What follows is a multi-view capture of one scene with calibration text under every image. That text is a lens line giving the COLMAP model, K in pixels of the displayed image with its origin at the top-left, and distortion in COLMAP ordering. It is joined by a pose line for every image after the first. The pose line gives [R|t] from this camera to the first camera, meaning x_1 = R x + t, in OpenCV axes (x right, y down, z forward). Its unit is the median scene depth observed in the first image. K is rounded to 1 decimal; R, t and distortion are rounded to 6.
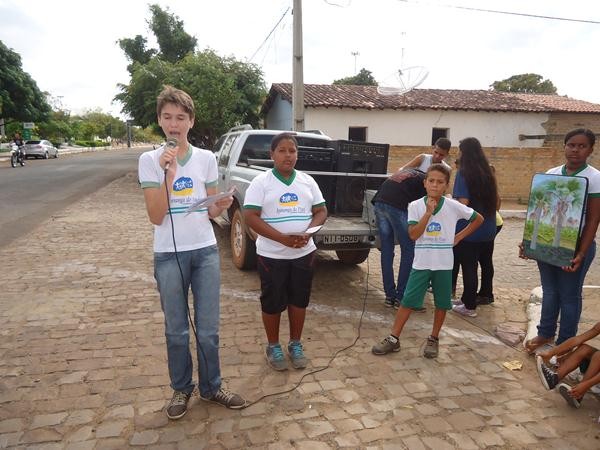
lens RADIAL K [[438.2, 0, 300.3], [0, 438.2, 227.3], [0, 0, 1]] dist [-0.004647, 0.005316]
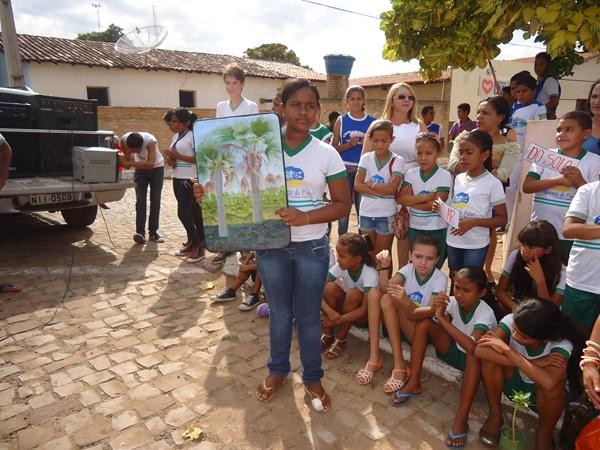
lens RADIAL K [[438.2, 0, 300.7], [0, 438.2, 229.7], [0, 0, 1]] dist [-0.004647, 0.005316]
pose [[0.875443, -0.123295, 0.467330, 0.036250], [0.085375, 0.991159, 0.101565, 0.013543], [-0.475721, -0.049016, 0.878230, -0.036589]]
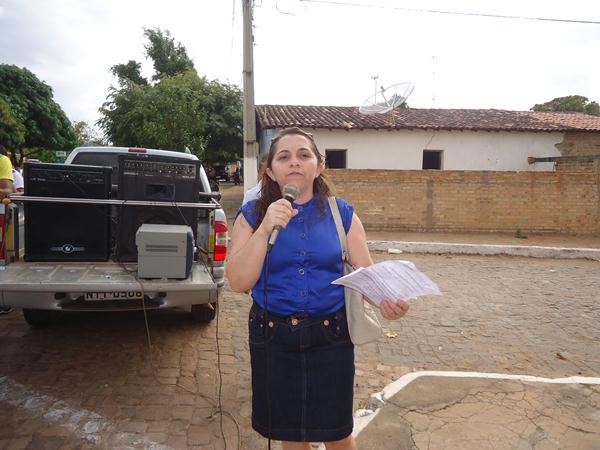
lens RADIAL K [[438.2, 0, 300.9], [0, 438.2, 227.1], [0, 0, 1]] dist [-0.004647, 0.005316]
pose [[0.995001, 0.009209, -0.099435, 0.146996], [-0.015310, 0.998034, -0.060770, -0.013562], [0.098680, 0.061989, 0.993187, 0.104625]]
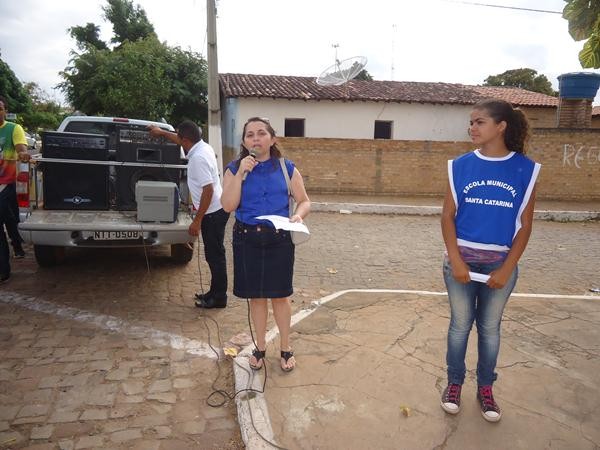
lens RADIAL K [[438.2, 0, 301.0], [0, 438.2, 227.7], [0, 0, 1]] dist [-0.004647, 0.005316]
pose [[0.999847, 0.012440, -0.012290, 0.155754], [-0.012280, 0.999840, 0.012979, -0.001569], [0.012449, -0.012826, 0.999840, 0.031198]]
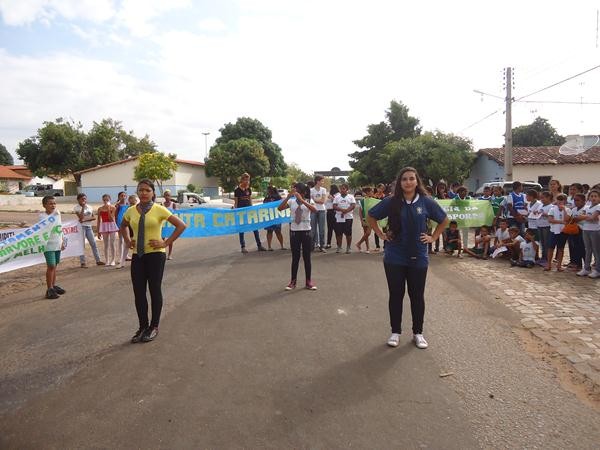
lens RADIAL K [[438.2, 0, 301.5], [0, 438.2, 220.3], [0, 0, 1]] dist [-0.004647, 0.005316]
pose [[0.939571, 0.004004, -0.342331, -0.138426], [-0.044551, 0.992859, -0.110664, 0.126002], [0.339443, 0.119228, 0.933040, -0.668966]]
